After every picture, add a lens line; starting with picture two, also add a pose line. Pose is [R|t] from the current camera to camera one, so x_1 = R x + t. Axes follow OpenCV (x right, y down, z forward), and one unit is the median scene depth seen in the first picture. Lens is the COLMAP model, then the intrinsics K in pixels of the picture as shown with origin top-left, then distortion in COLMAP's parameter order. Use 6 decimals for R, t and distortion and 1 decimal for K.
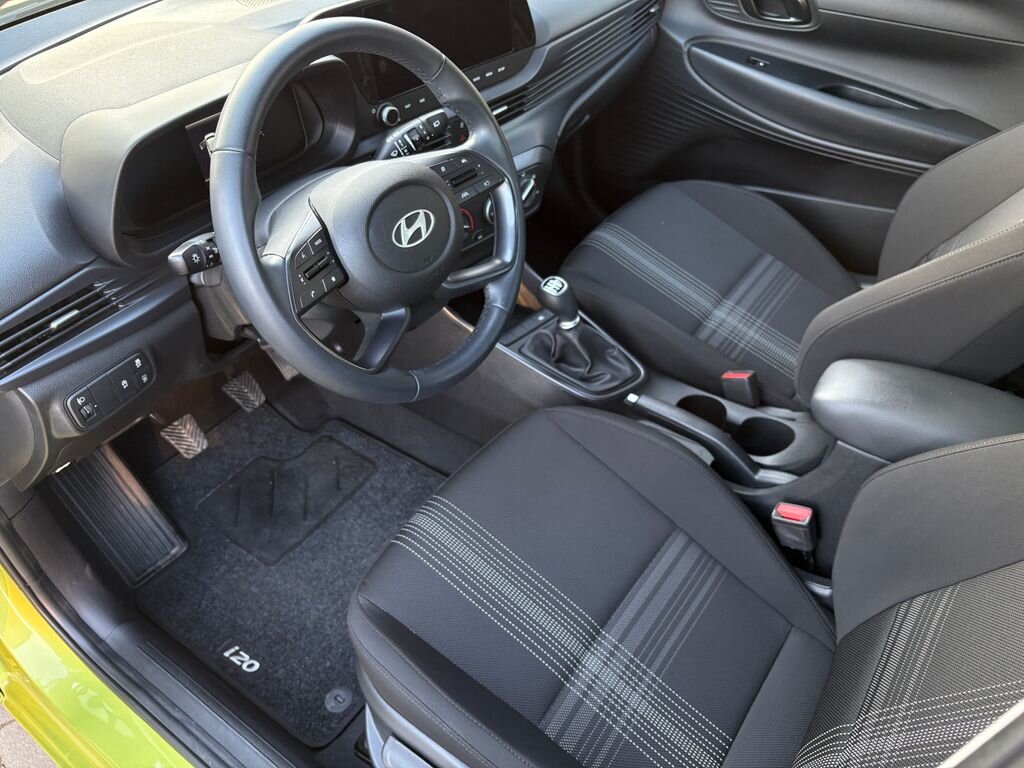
lens RADIAL K [[788.3, 0, 512.0], [0, 788.3, 384.0], [0, 0, 1]] dist [0.006855, 0.009231]
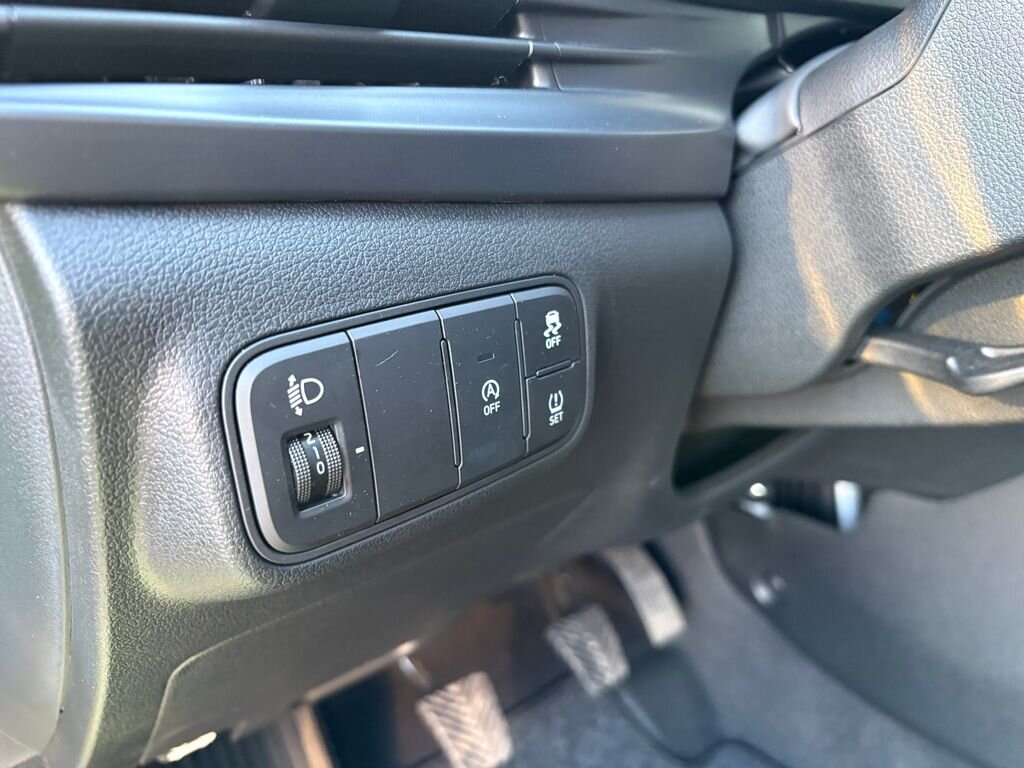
lens RADIAL K [[788.3, 0, 512.0], [0, 788.3, 384.0], [0, 0, 1]] dist [0.006855, 0.009231]
pose [[0.960232, 0.066209, -0.271240, -0.403427], [-0.167625, 0.913620, -0.370407, 0.075722], [0.223286, 0.401143, 0.888385, 0.761604]]
